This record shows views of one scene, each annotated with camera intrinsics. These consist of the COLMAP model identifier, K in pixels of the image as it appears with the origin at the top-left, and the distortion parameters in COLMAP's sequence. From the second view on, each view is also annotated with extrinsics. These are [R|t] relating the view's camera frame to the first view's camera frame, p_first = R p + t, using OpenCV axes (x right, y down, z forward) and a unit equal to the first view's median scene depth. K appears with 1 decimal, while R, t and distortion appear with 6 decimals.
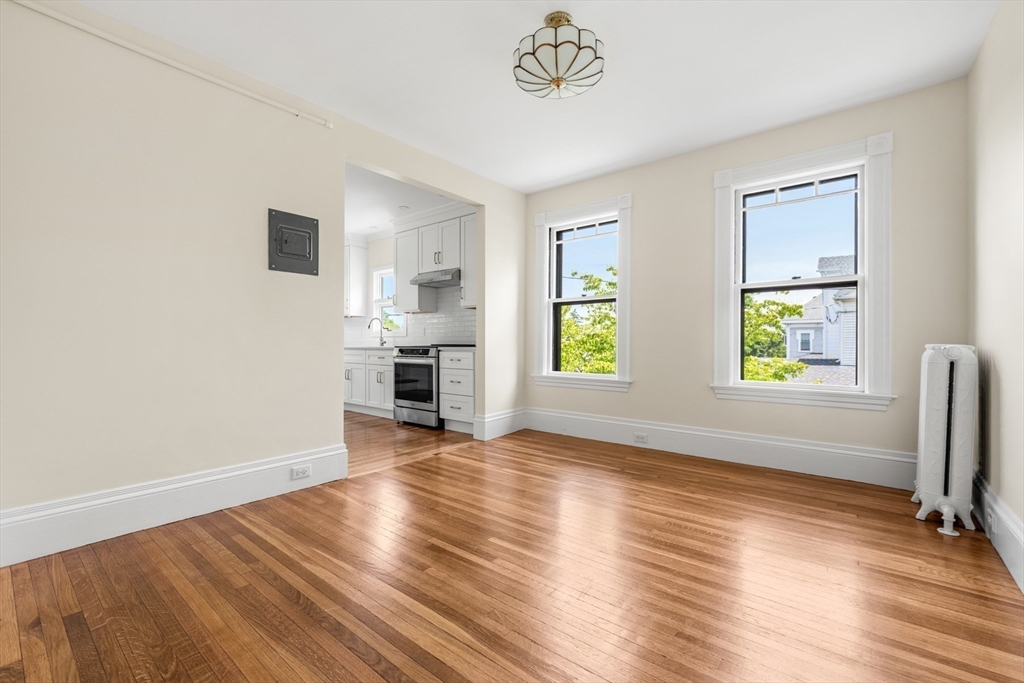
lens RADIAL K [[433.7, 0, 512.0], [0, 433.7, 341.5], [0, 0, 1]] dist [-0.001323, -0.000008]
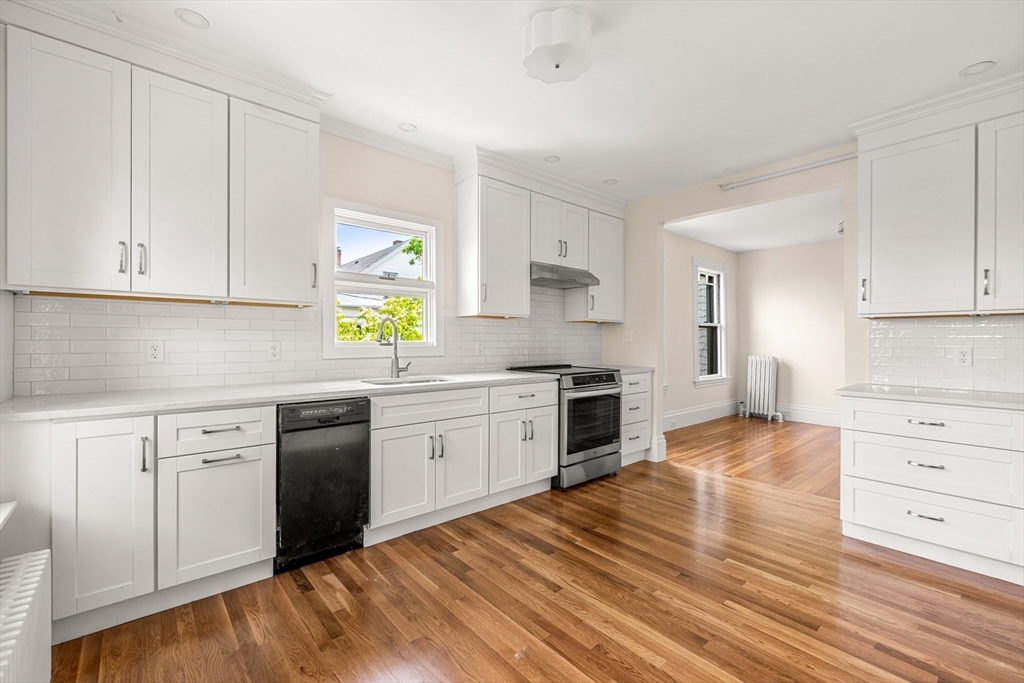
lens RADIAL K [[433.7, 0, 512.0], [0, 433.7, 341.5], [0, 0, 1]] dist [-0.001323, -0.000008]
pose [[0.174865, -0.001511, 0.984591, -1.006445], [-0.005674, 0.999981, 0.002542, -0.041730], [-0.984576, -0.006031, 0.174853, 1.061746]]
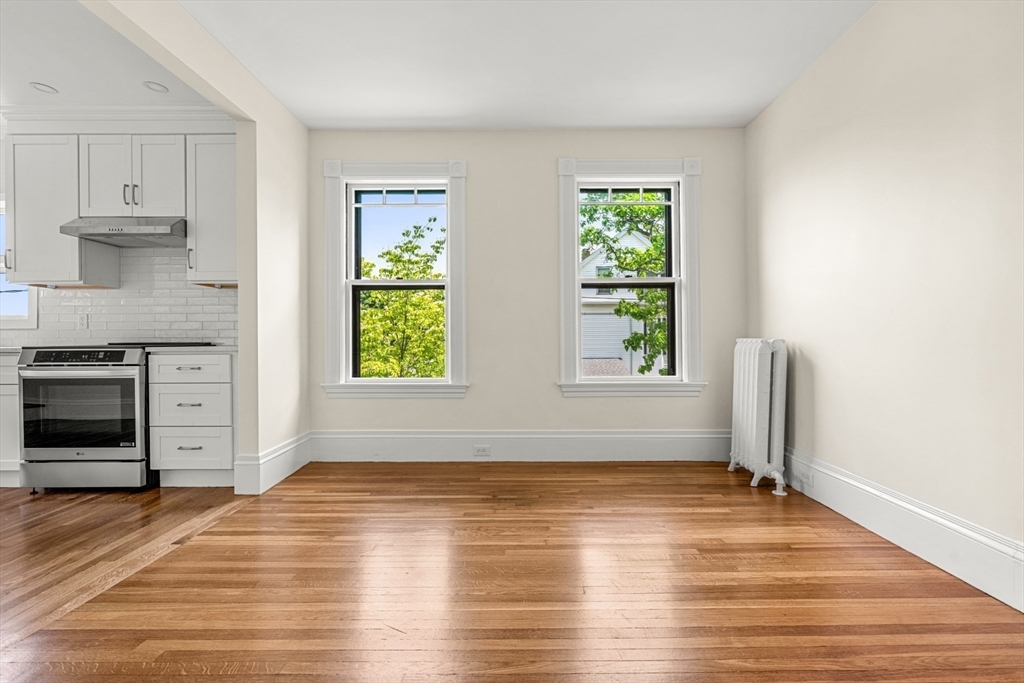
lens RADIAL K [[433.6, 0, 518.2], [0, 433.6, 339.7], [0, 0, 1]] dist [-0.000147, 0.000070]
pose [[0.775075, -0.002067, 0.631866, -0.152403], [0.002644, 0.999997, 0.000029, 0.004433], [-0.631864, 0.001648, 0.775077, 0.245639]]
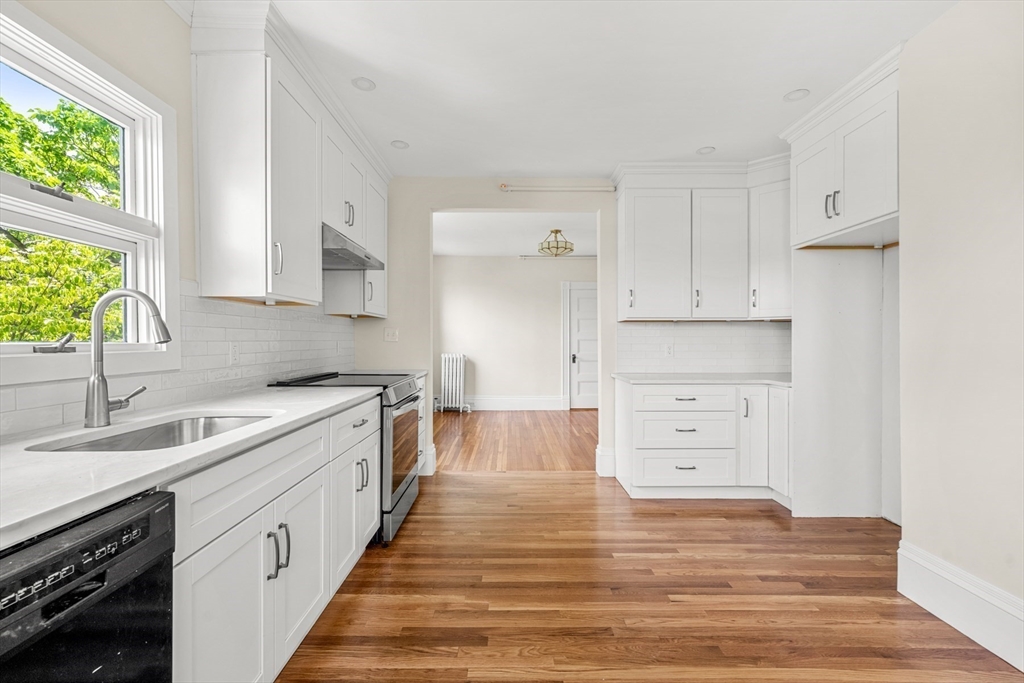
lens RADIAL K [[433.7, 0, 512.0], [0, 433.7, 341.5], [0, 0, 1]] dist [-0.001323, -0.000008]
pose [[-0.634650, -0.000746, 0.772800, -0.789090], [-0.000270, 1.000000, 0.000744, -0.040194], [-0.772800, 0.000263, -0.634650, 1.314907]]
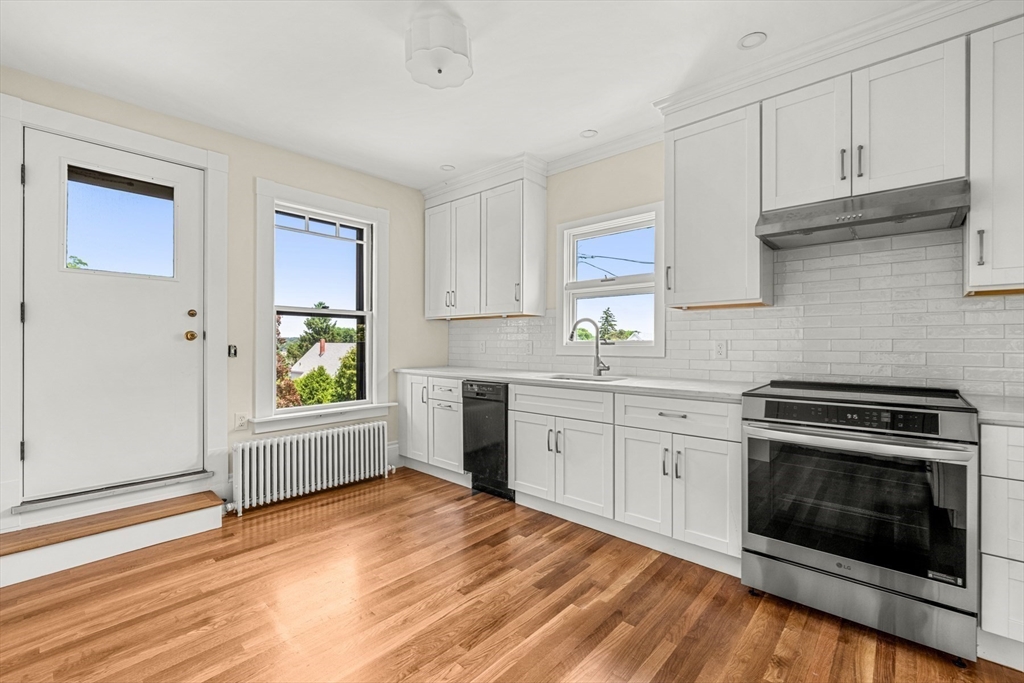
lens RADIAL K [[433.7, 0, 512.0], [0, 433.7, 341.5], [0, 0, 1]] dist [-0.001323, -0.000008]
pose [[0.998796, 0.000630, -0.049055, -0.502087], [-0.000591, 1.000000, 0.000793, -0.038104], [0.049056, -0.000763, 0.998796, 0.669783]]
